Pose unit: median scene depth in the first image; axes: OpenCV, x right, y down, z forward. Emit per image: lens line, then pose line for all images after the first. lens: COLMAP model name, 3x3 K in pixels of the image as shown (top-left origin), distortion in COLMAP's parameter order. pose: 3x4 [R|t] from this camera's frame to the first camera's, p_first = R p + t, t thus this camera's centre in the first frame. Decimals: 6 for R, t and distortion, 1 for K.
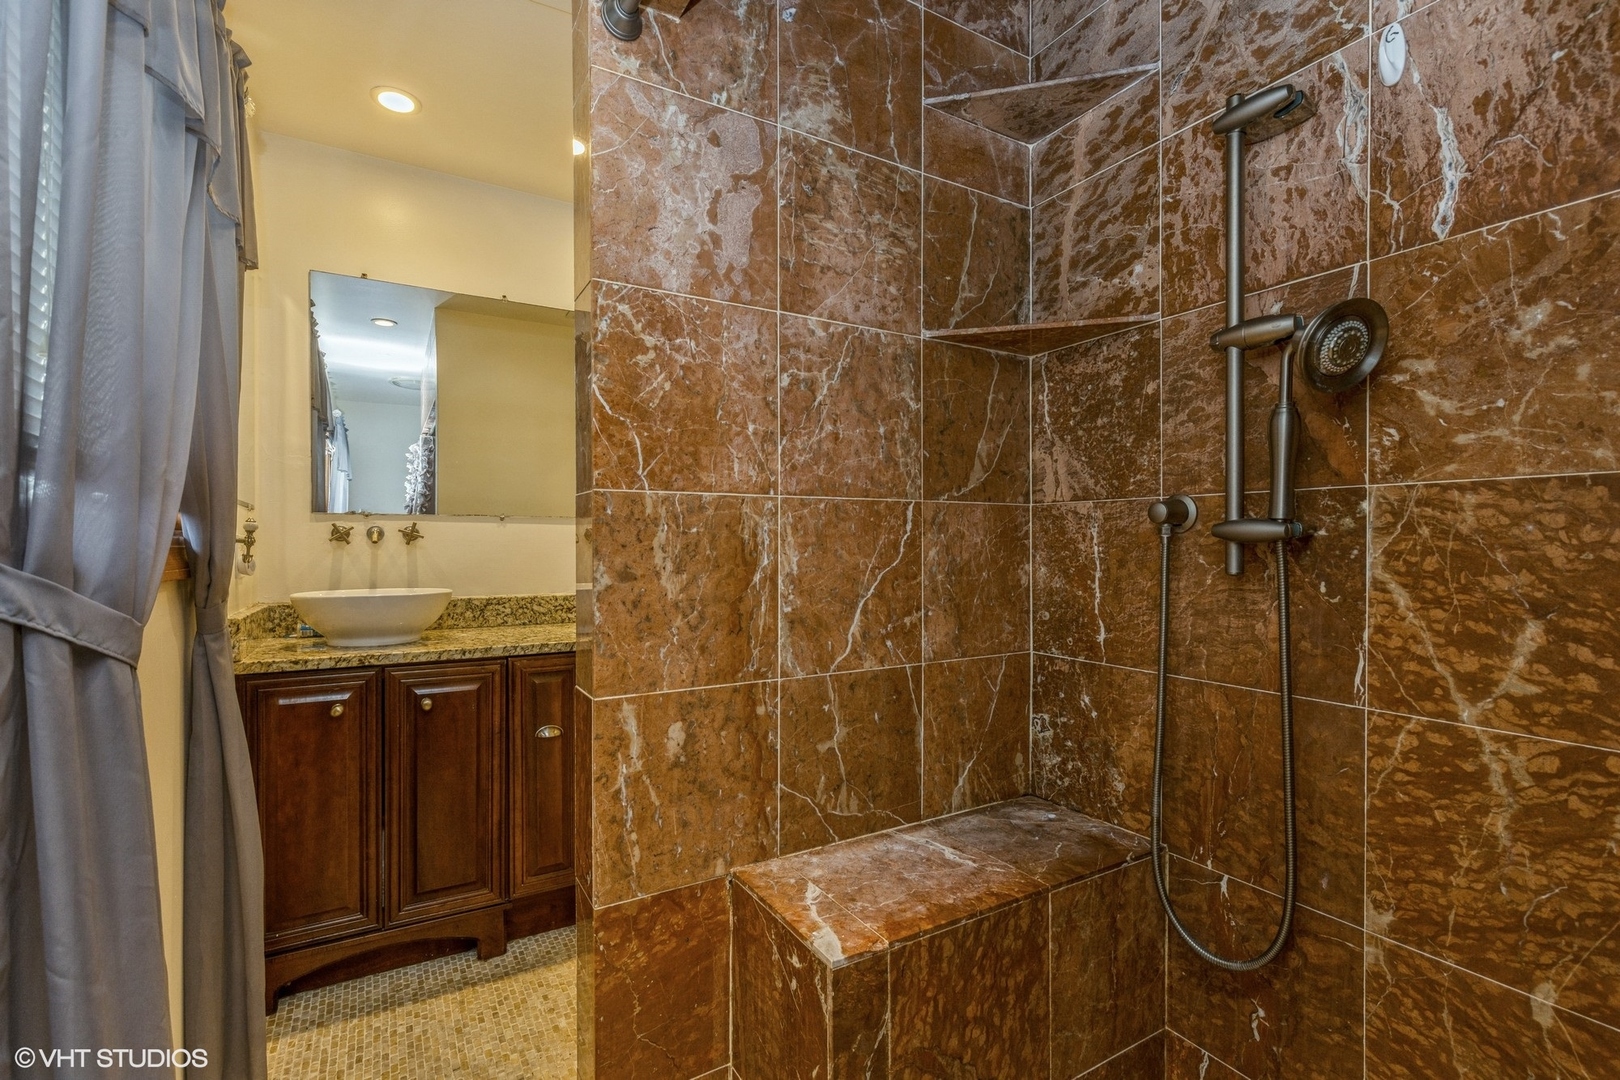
lens RADIAL K [[740.1, 0, 811.6], [0, 740.1, 539.5], [0, 0, 1]] dist [-0.001376, 0.000136]
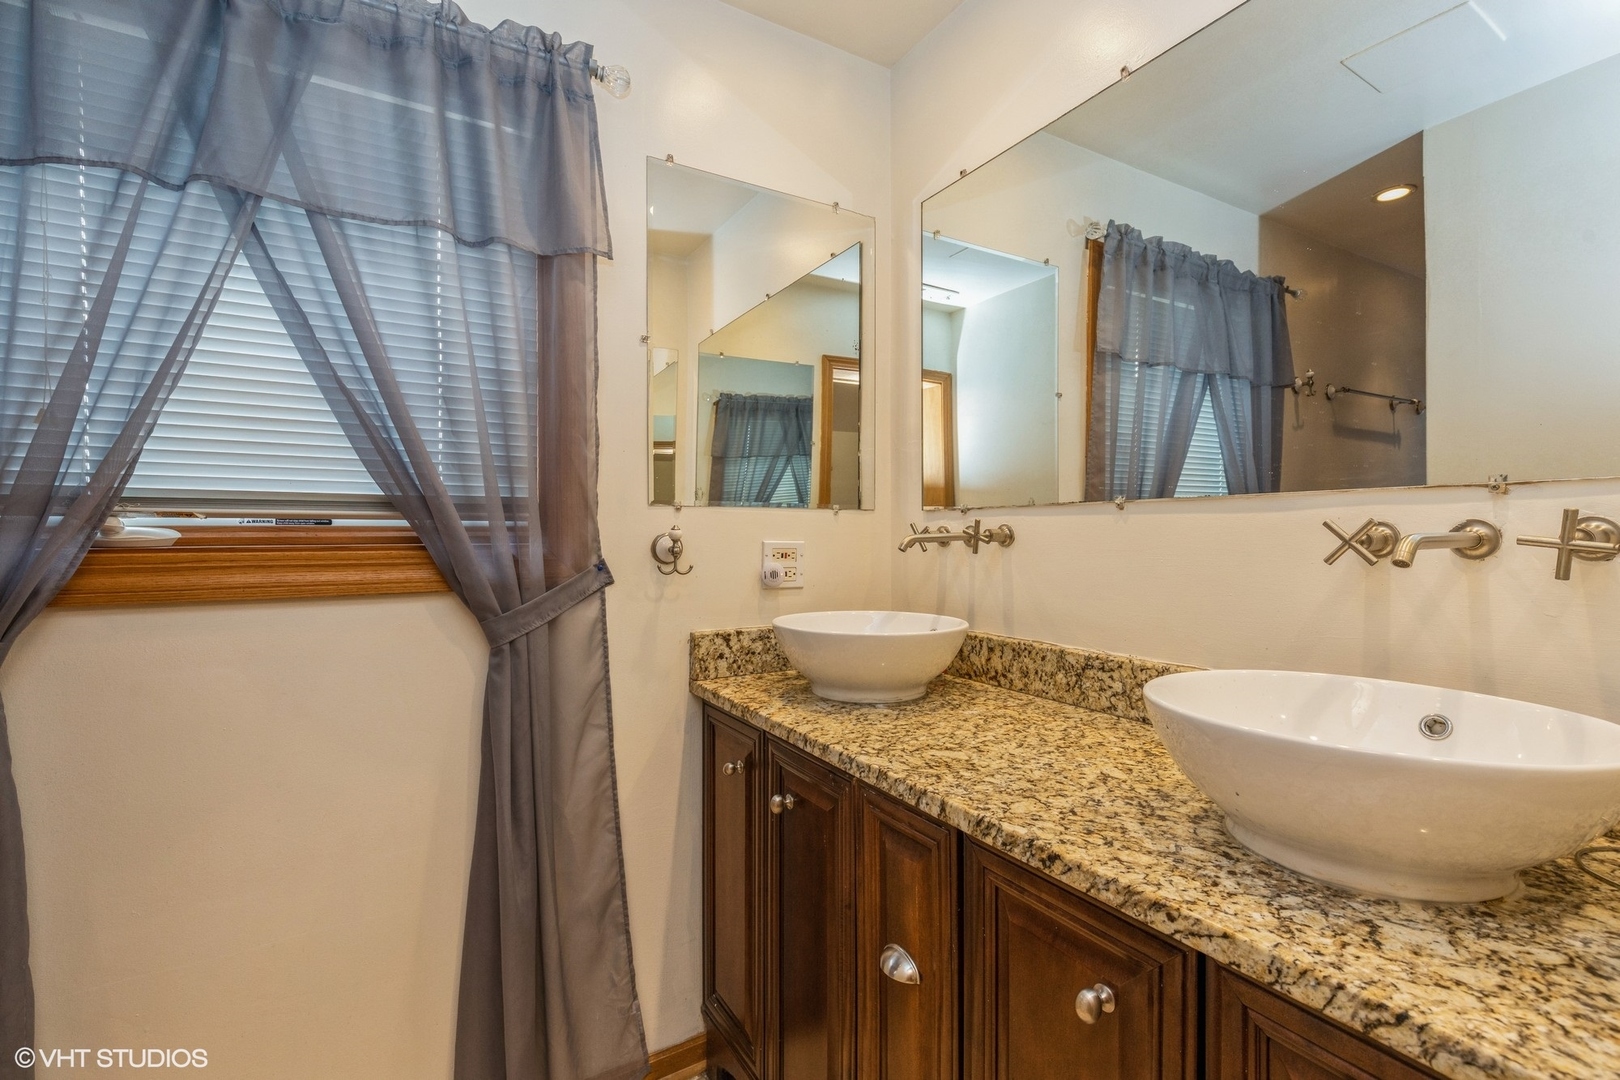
lens RADIAL K [[740.1, 0, 810.3], [0, 740.1, 540.9], [0, 0, 1]] dist [-0.001376, 0.000136]
pose [[0.010608, 0.011682, -0.999875, 0.090182], [0.002785, 0.999928, 0.011712, -0.009231], [0.999940, -0.002908, 0.010575, 0.812867]]
